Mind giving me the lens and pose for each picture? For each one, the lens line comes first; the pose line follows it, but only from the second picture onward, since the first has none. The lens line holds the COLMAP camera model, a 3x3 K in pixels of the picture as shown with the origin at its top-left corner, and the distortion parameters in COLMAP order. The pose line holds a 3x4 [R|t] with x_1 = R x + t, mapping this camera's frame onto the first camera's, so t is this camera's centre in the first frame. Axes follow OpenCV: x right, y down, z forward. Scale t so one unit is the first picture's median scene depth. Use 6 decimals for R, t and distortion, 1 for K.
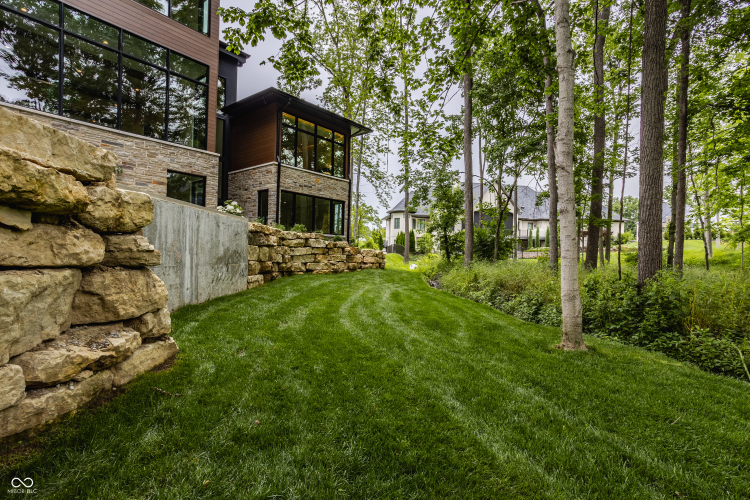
lens RADIAL K [[382.7, 0, 369.3], [0, 382.7, 256.2], [0, 0, 1]] dist [-0.002297, 0.000465]
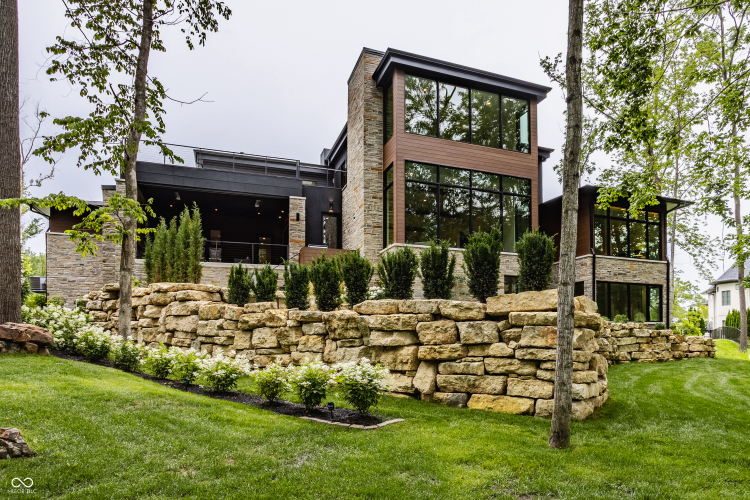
lens RADIAL K [[489.8, 0, 432.2], [0, 489.8, 336.5], [0, 0, 1]] dist [-0.004118, 0.000145]
pose [[0.891788, -0.032734, -0.451268, -0.043621], [0.023338, 0.999380, -0.026374, -0.001972], [0.451851, 0.012988, 0.891999, -0.413229]]
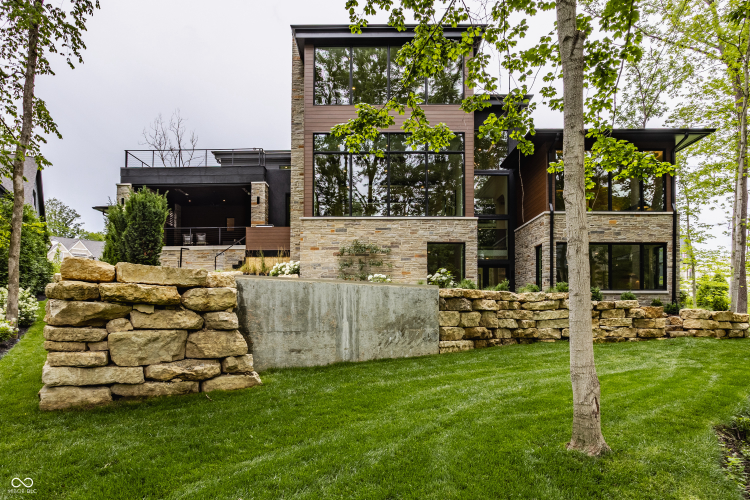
lens RADIAL K [[459.5, 0, 359.8], [0, 459.5, 307.9], [0, 0, 1]] dist [-0.009184, 0.000782]
pose [[0.635902, -0.036077, -0.770926, 0.313381], [0.012776, 0.999262, -0.036225, 0.002626], [0.771664, 0.013186, 0.635893, 0.026939]]
